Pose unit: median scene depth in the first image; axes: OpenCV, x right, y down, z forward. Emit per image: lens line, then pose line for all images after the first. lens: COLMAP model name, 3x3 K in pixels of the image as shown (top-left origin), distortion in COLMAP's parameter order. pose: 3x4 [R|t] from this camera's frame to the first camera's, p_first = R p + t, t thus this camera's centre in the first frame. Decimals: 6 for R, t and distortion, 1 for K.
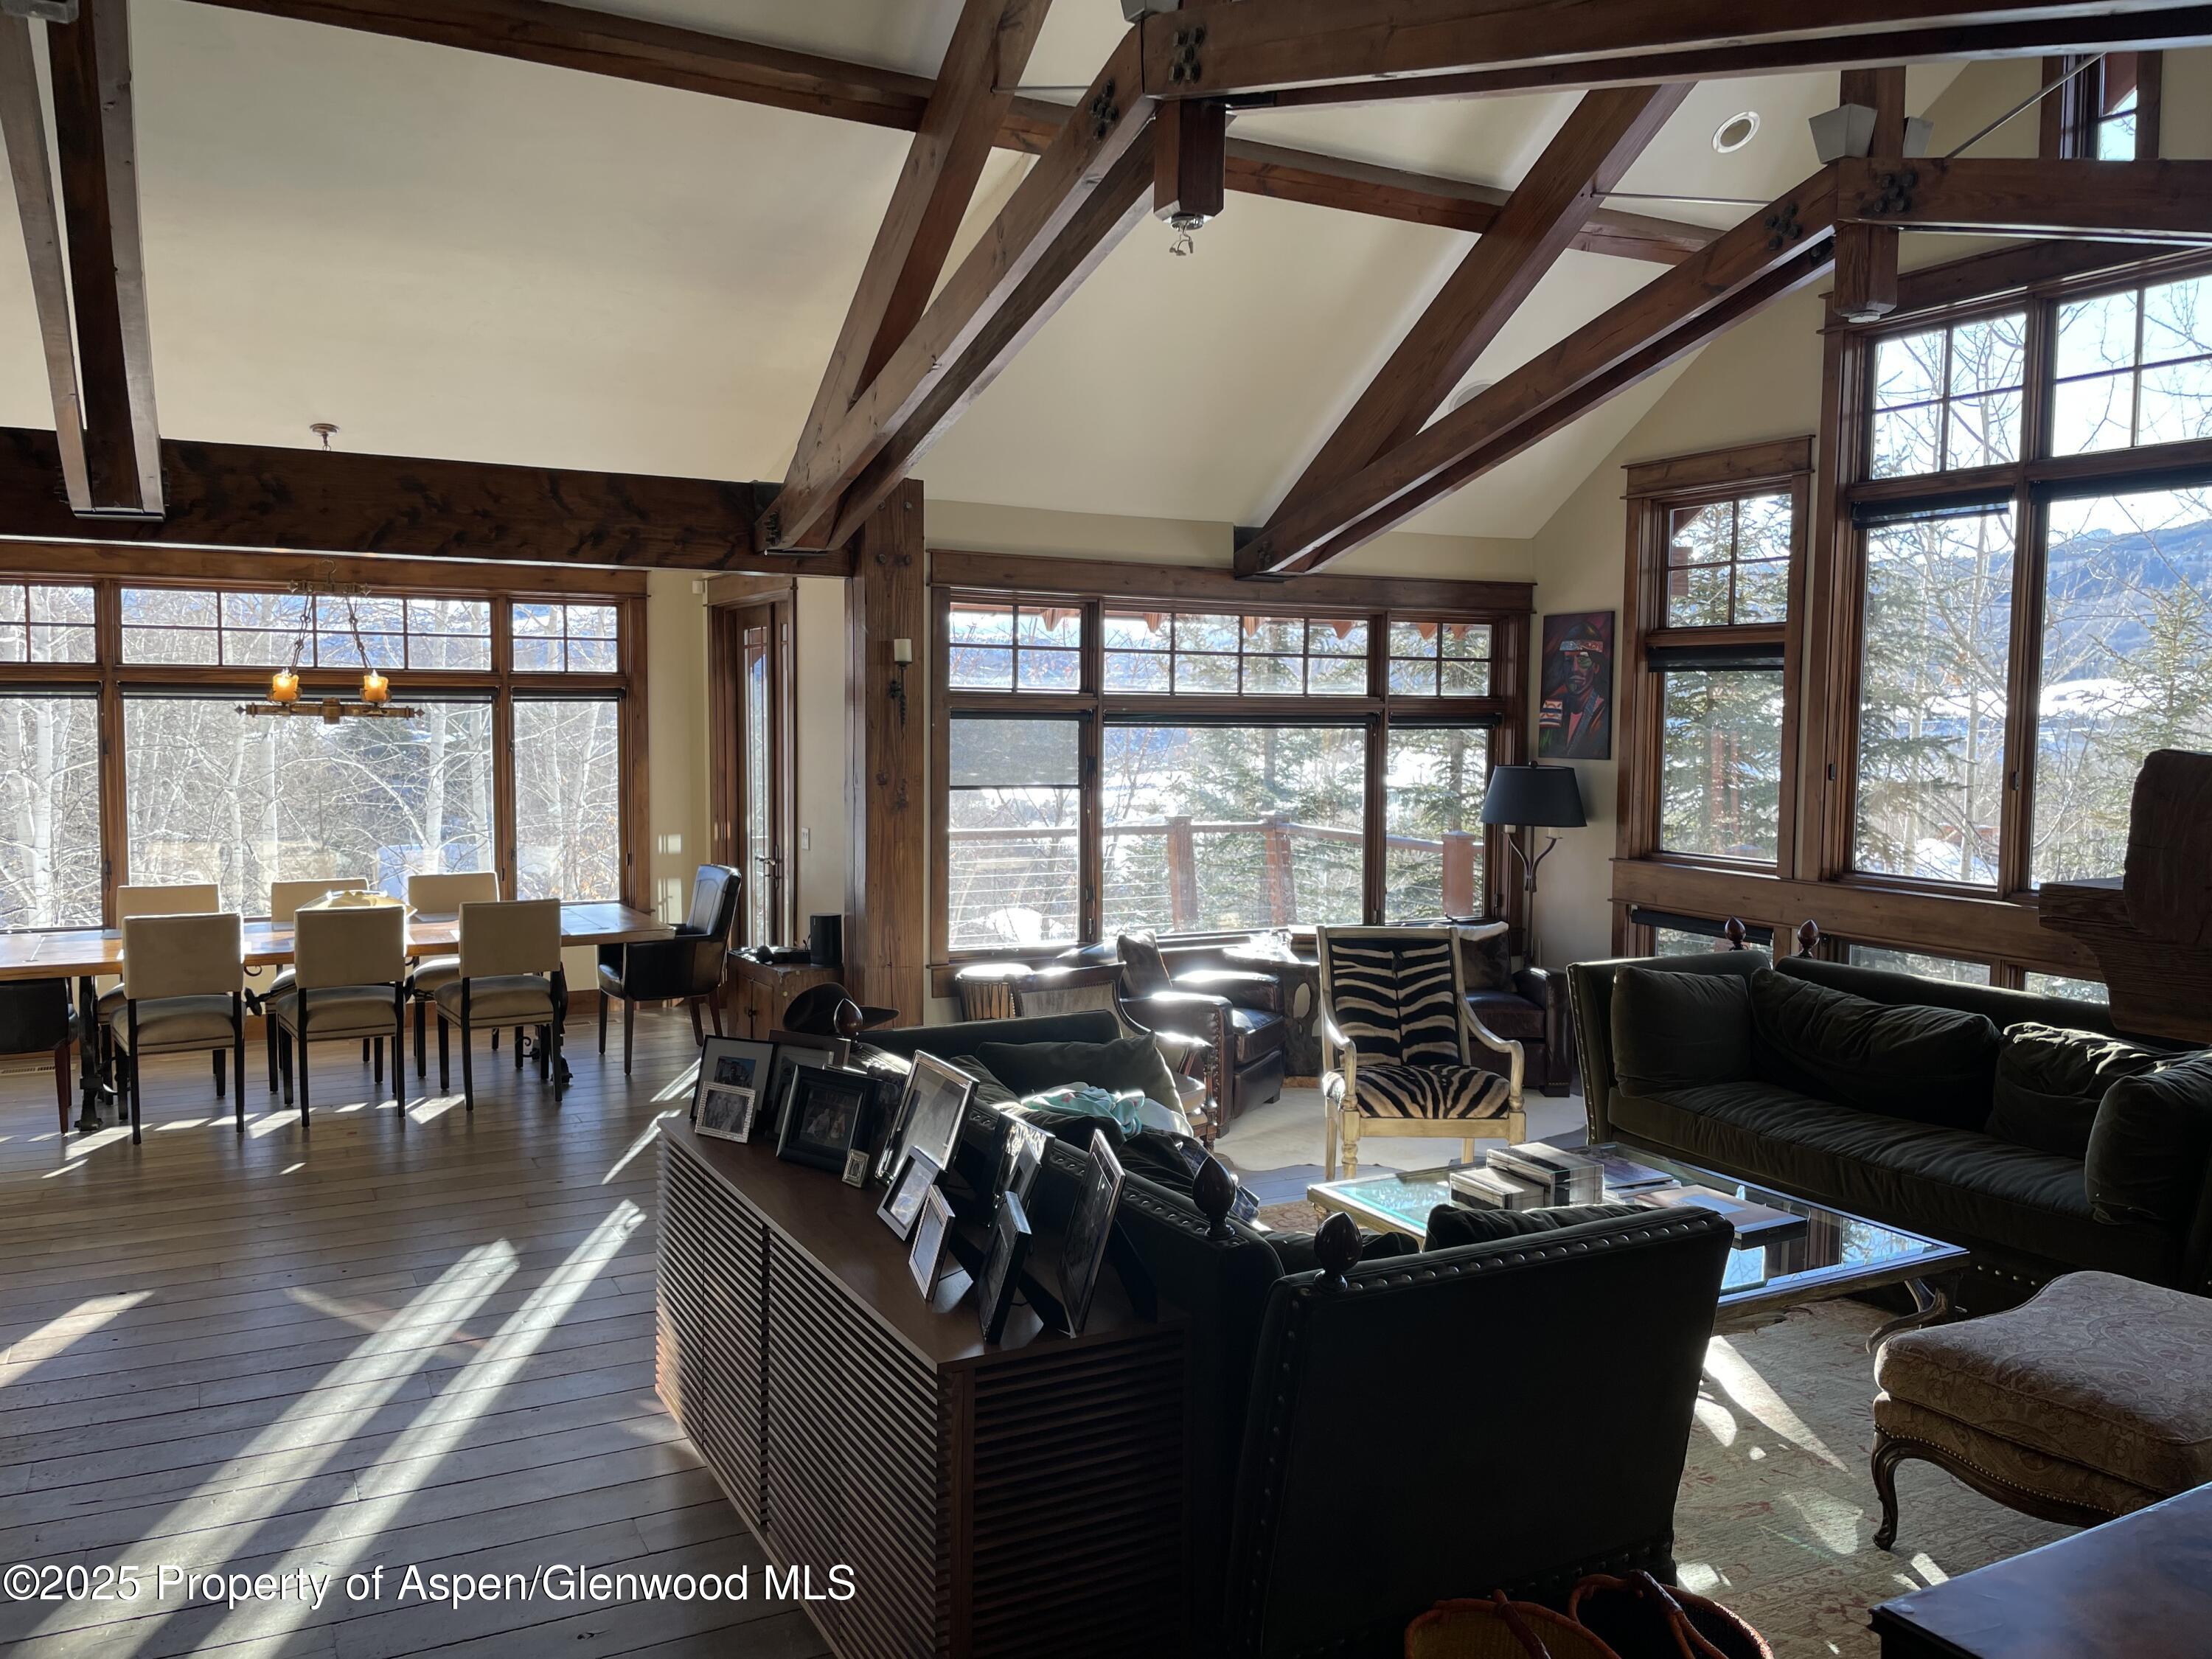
lens RADIAL K [[1675.5, 0, 1110.2], [0, 1675.5, 830.0], [0, 0, 1]] dist [0.024553, -0.011457]
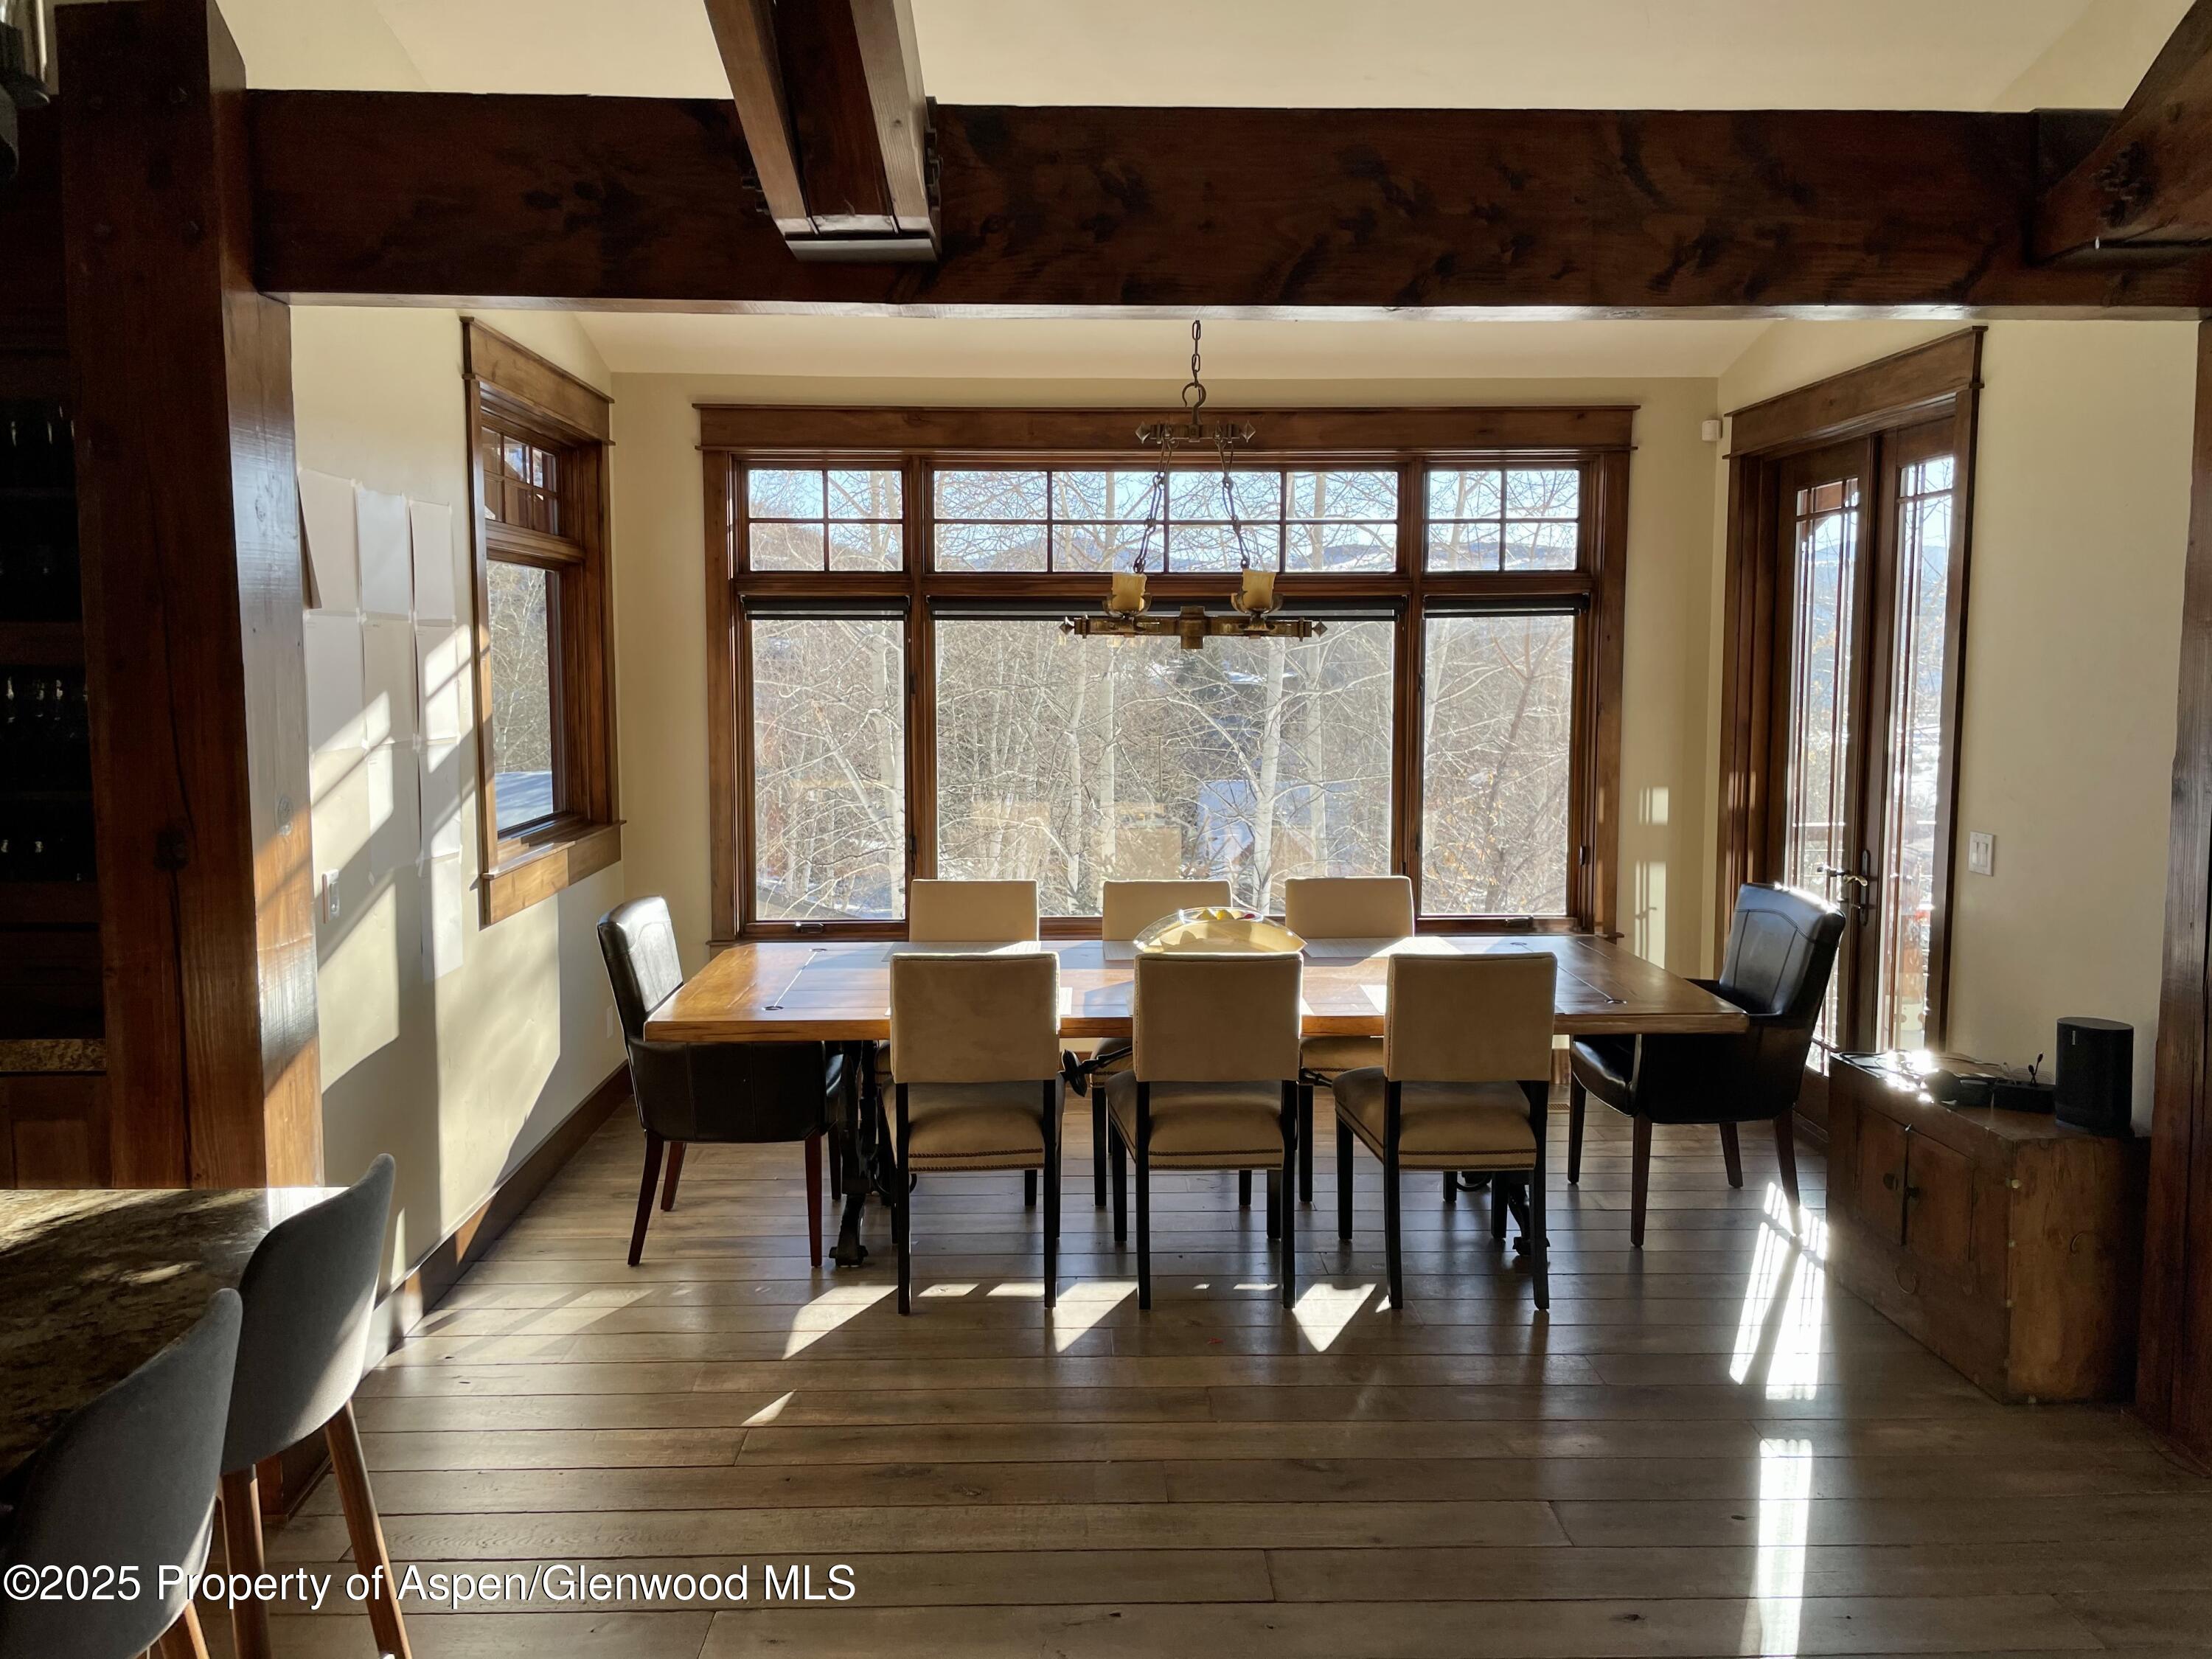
lens RADIAL K [[1675.5, 0, 1103.7], [0, 1675.5, 824.7], [0, 0, 1]] dist [0.024553, -0.011457]
pose [[0.893371, 0.035474, -0.447917, -0.225052], [-0.021025, 0.999087, 0.037191, -0.020374], [0.448827, -0.023808, 0.893301, 0.455280]]
